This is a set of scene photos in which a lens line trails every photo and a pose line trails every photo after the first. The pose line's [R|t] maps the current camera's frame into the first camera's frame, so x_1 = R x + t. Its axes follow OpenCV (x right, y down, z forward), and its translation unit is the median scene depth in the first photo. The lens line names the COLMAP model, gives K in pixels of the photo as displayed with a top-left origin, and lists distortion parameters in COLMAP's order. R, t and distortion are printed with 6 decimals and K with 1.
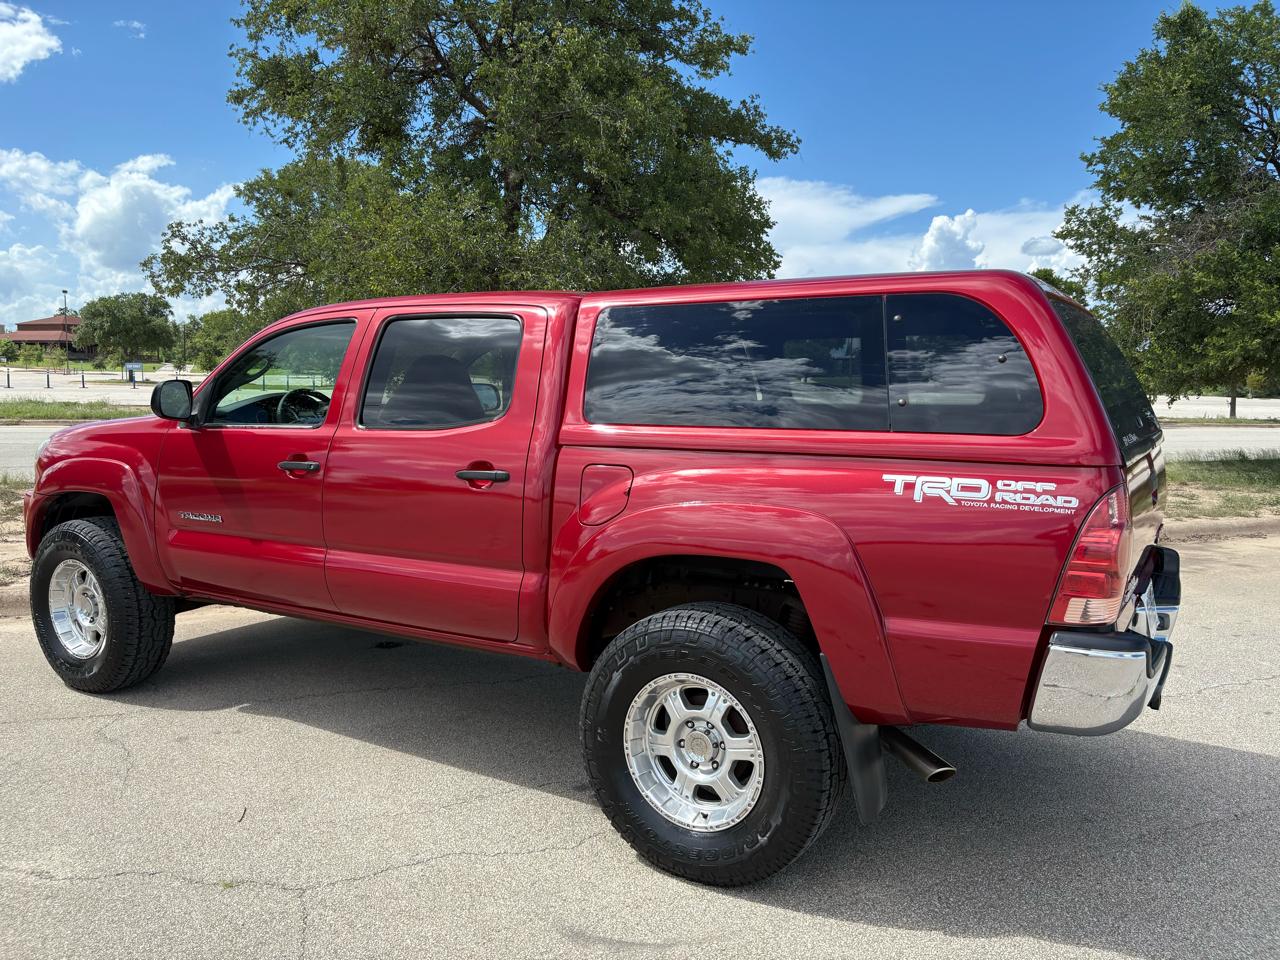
lens RADIAL K [[979.2, 0, 634.4], [0, 979.2, 478.7], [0, 0, 1]] dist [0.030621, -0.042615]
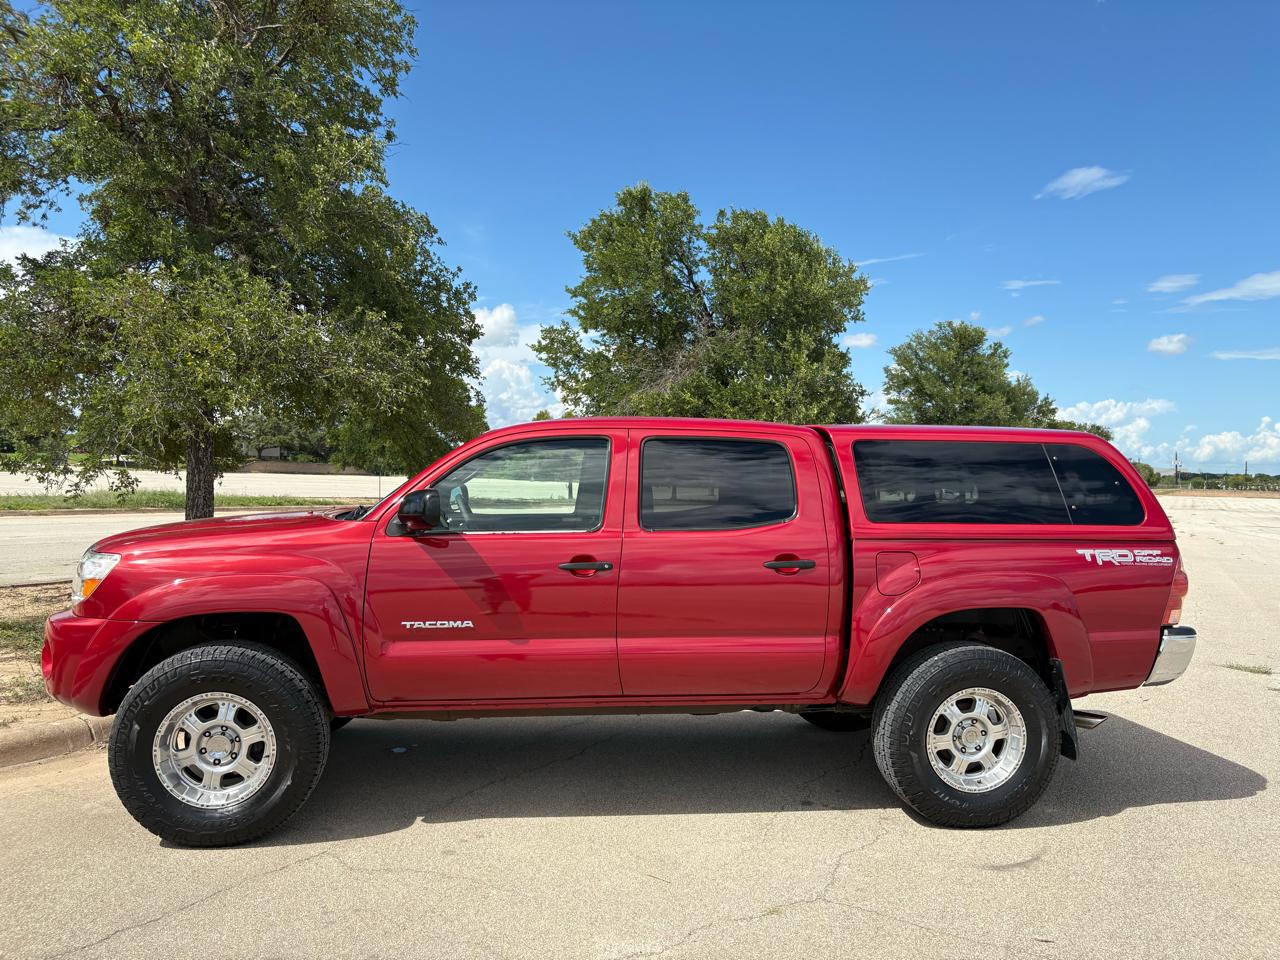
lens RADIAL K [[982.4, 0, 640.7], [0, 982.4, 482.6], [0, 0, 1]] dist [0.016377, -0.010006]
pose [[0.774588, 0.001679, 0.632464, -1.181512], [0.048072, 0.996948, -0.061520, -0.043367], [-0.630637, 0.078057, 0.772142, 0.113893]]
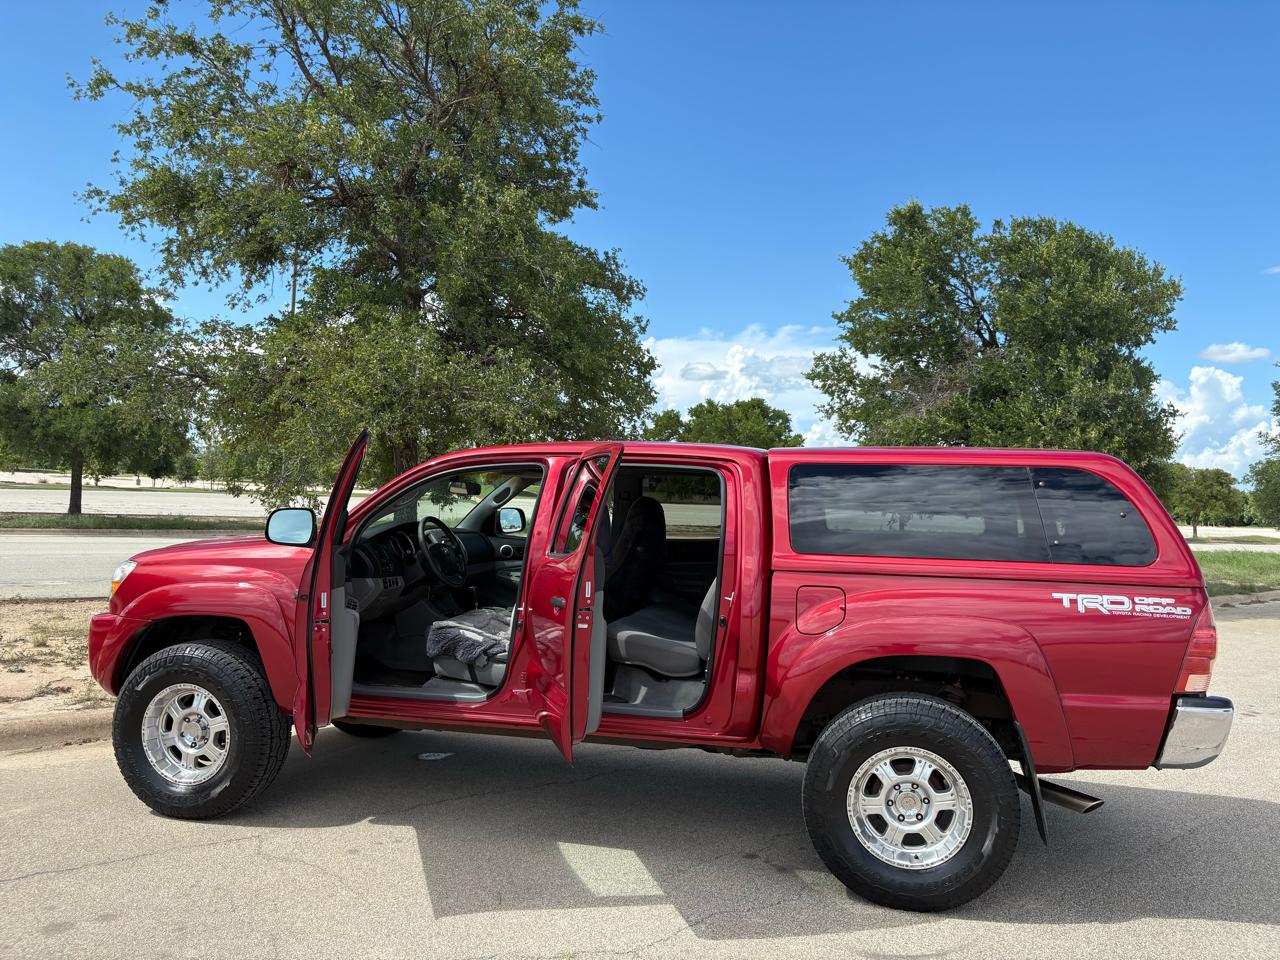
lens RADIAL K [[979.6, 0, 639.3], [0, 979.6, 482.5], [0, 0, 1]] dist [0.026512, -0.028841]
pose [[0.951298, 0.022130, 0.307477, -0.633215], [0.010246, 0.994599, -0.103284, -0.019042], [-0.308102, 0.101404, 0.945934, -0.158330]]
